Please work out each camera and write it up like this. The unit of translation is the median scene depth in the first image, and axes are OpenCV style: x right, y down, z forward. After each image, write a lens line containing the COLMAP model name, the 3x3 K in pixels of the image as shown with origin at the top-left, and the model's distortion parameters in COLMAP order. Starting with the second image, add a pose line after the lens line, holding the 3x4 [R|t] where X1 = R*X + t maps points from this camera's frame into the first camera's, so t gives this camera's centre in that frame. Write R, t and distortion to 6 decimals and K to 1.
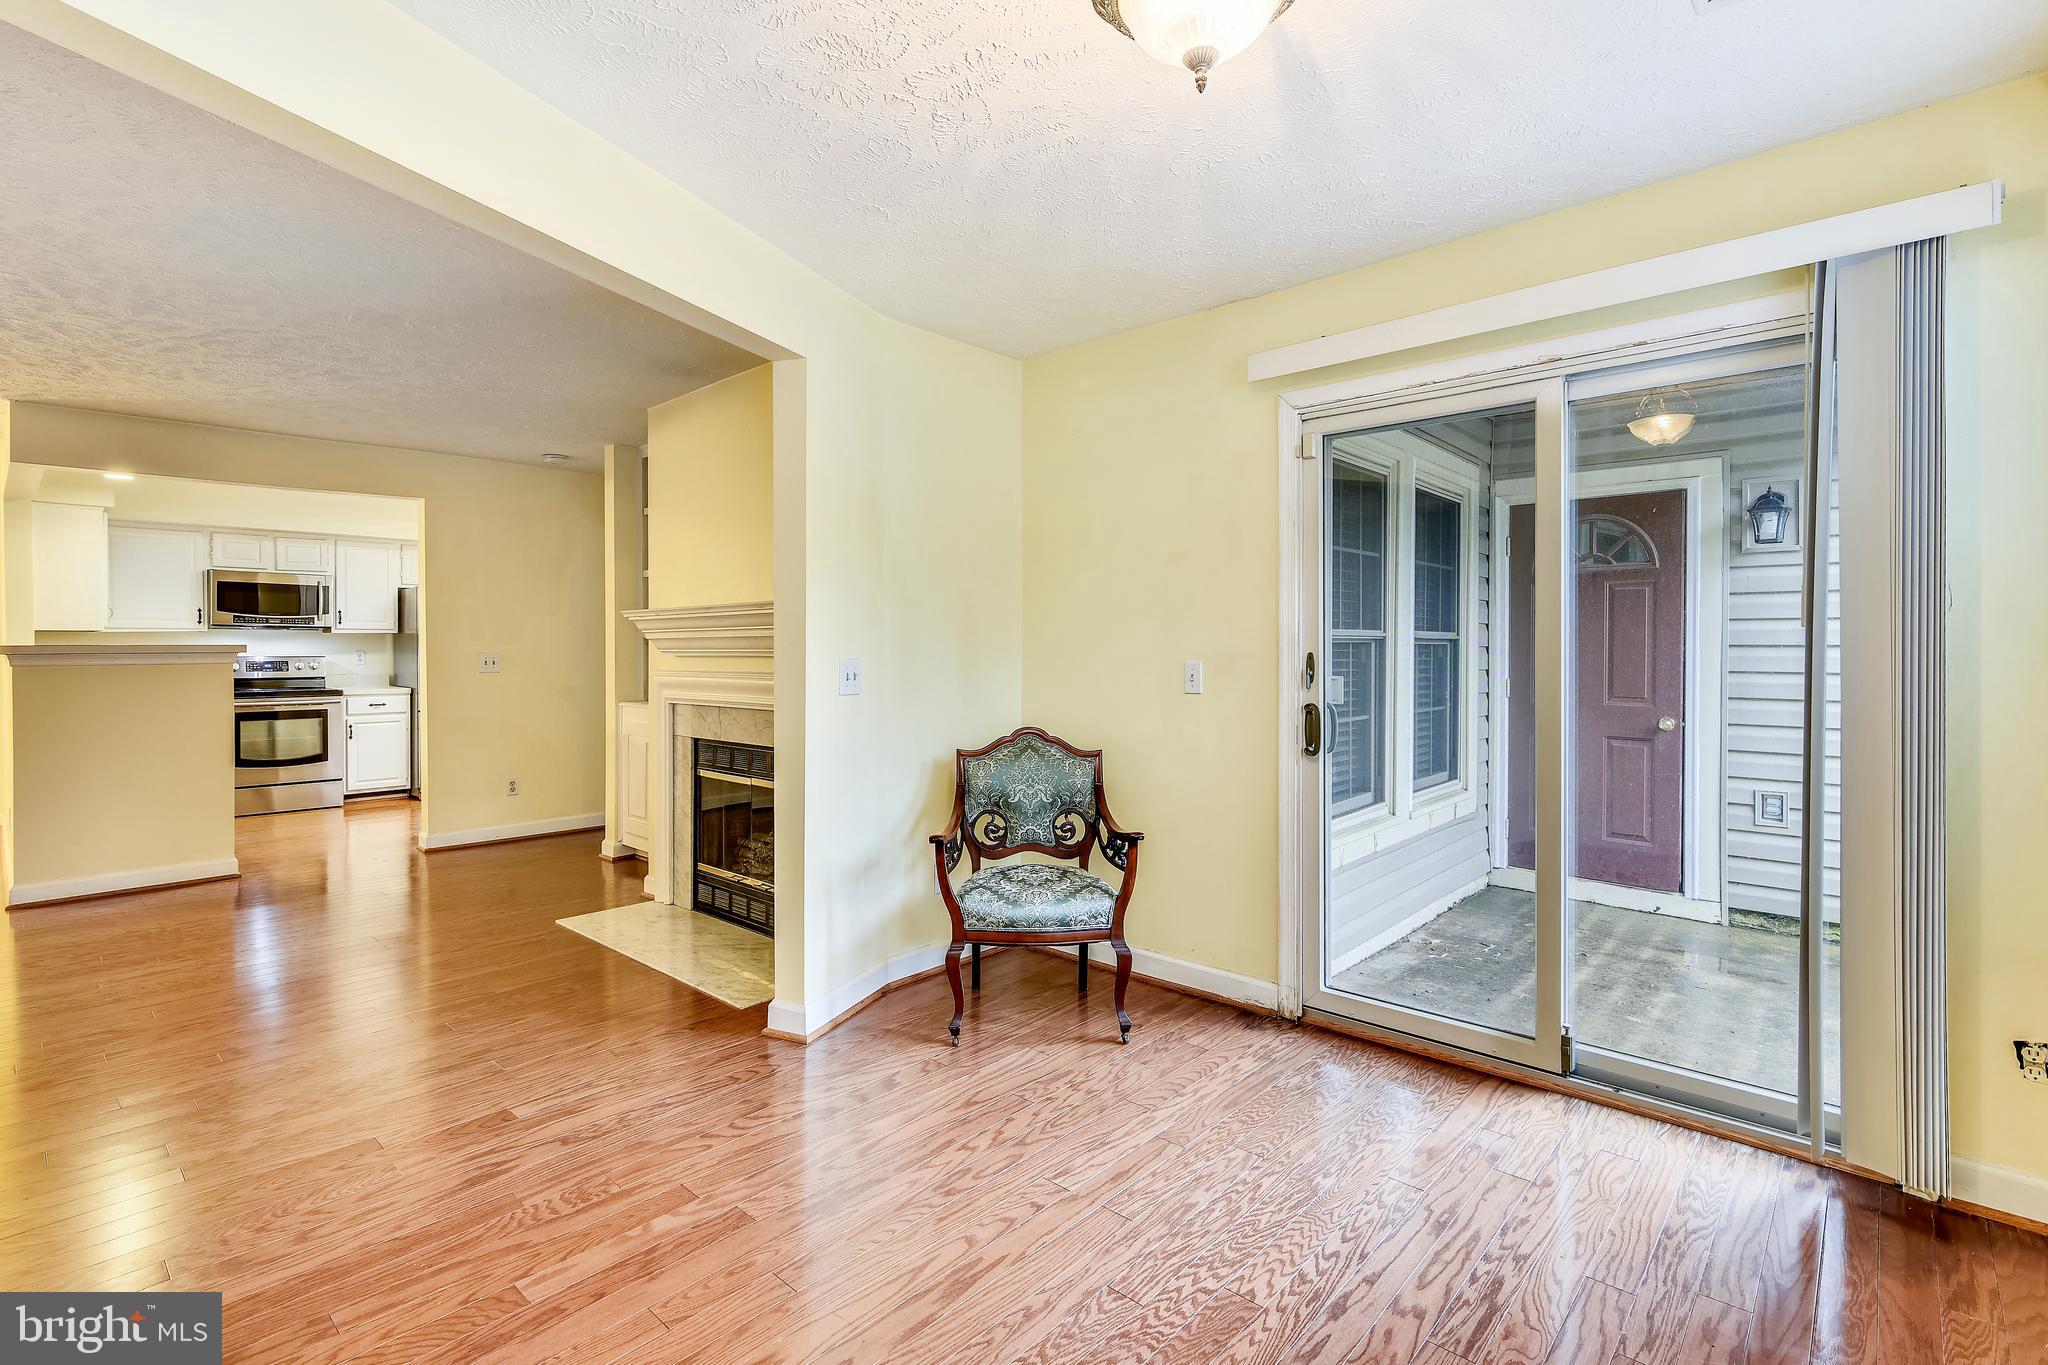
lens RADIAL K [[948.6, 0, 1019.0], [0, 948.6, 659.0], [0, 0, 1]] dist [-0.000515, -0.000335]
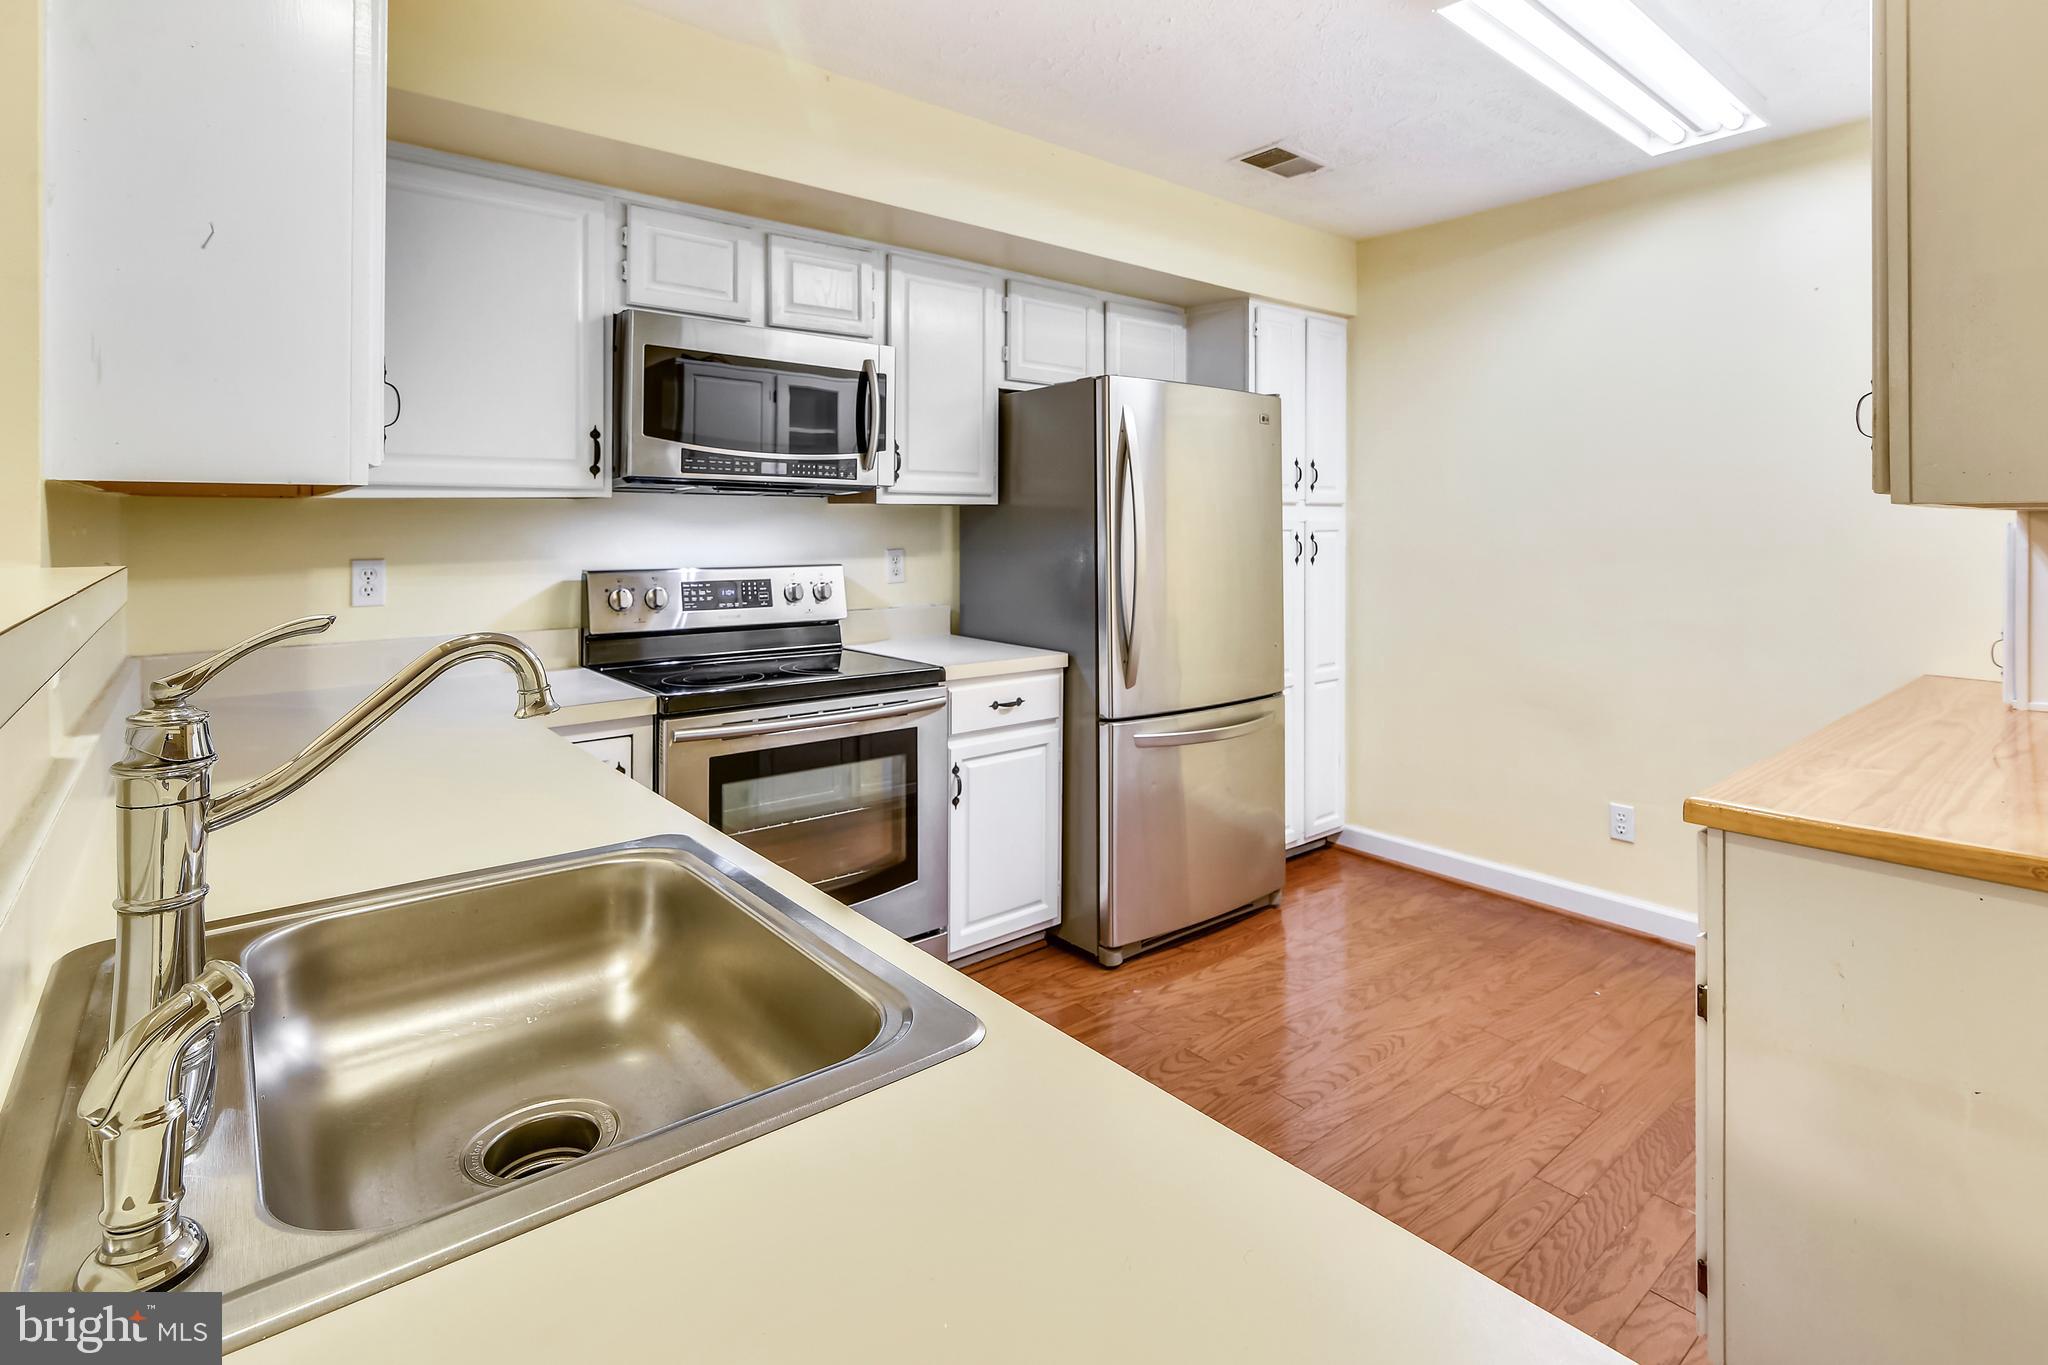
lens RADIAL K [[989.9, 0, 1018.2], [0, 989.9, 517.8], [0, 0, 1]] dist [-0.000823, 0.000025]
pose [[0.990542, 0.001549, -0.137199, -0.836051], [-0.003696, 0.999875, -0.015392, -0.021816], [0.137158, 0.015754, 0.990424, 0.845571]]
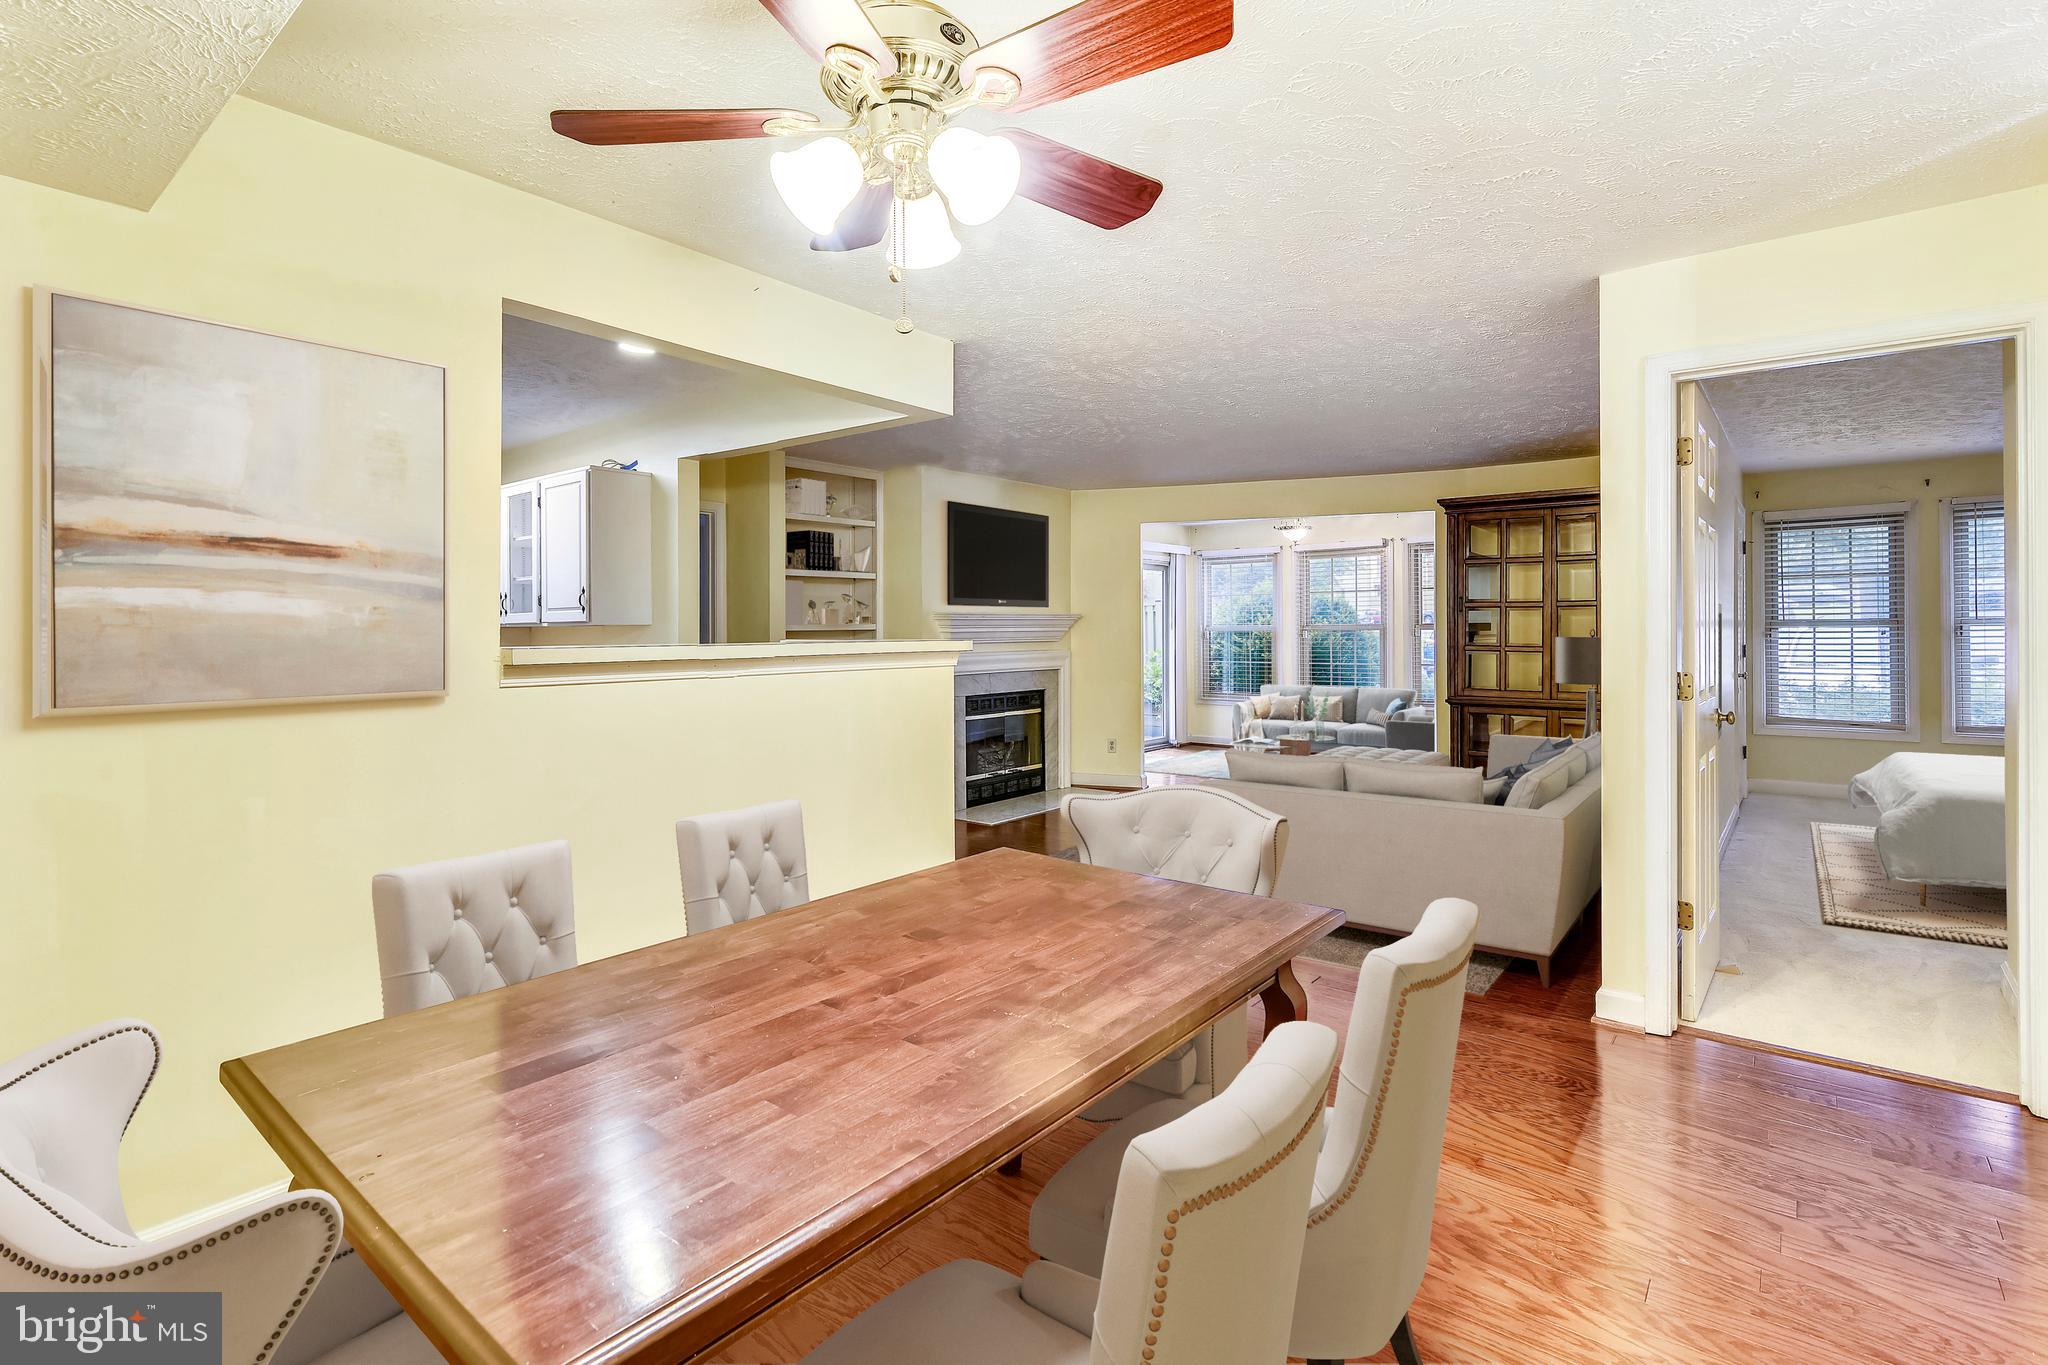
lens RADIAL K [[948.6, 0, 1032.4], [0, 948.6, 628.5], [0, 0, 1]] dist [-0.000515, -0.000335]
pose [[-0.061442, 0.004791, 0.998099, -1.485410], [0.018258, 0.999827, -0.003675, -0.014522], [-0.997944, 0.017998, -0.061518, 0.775704]]
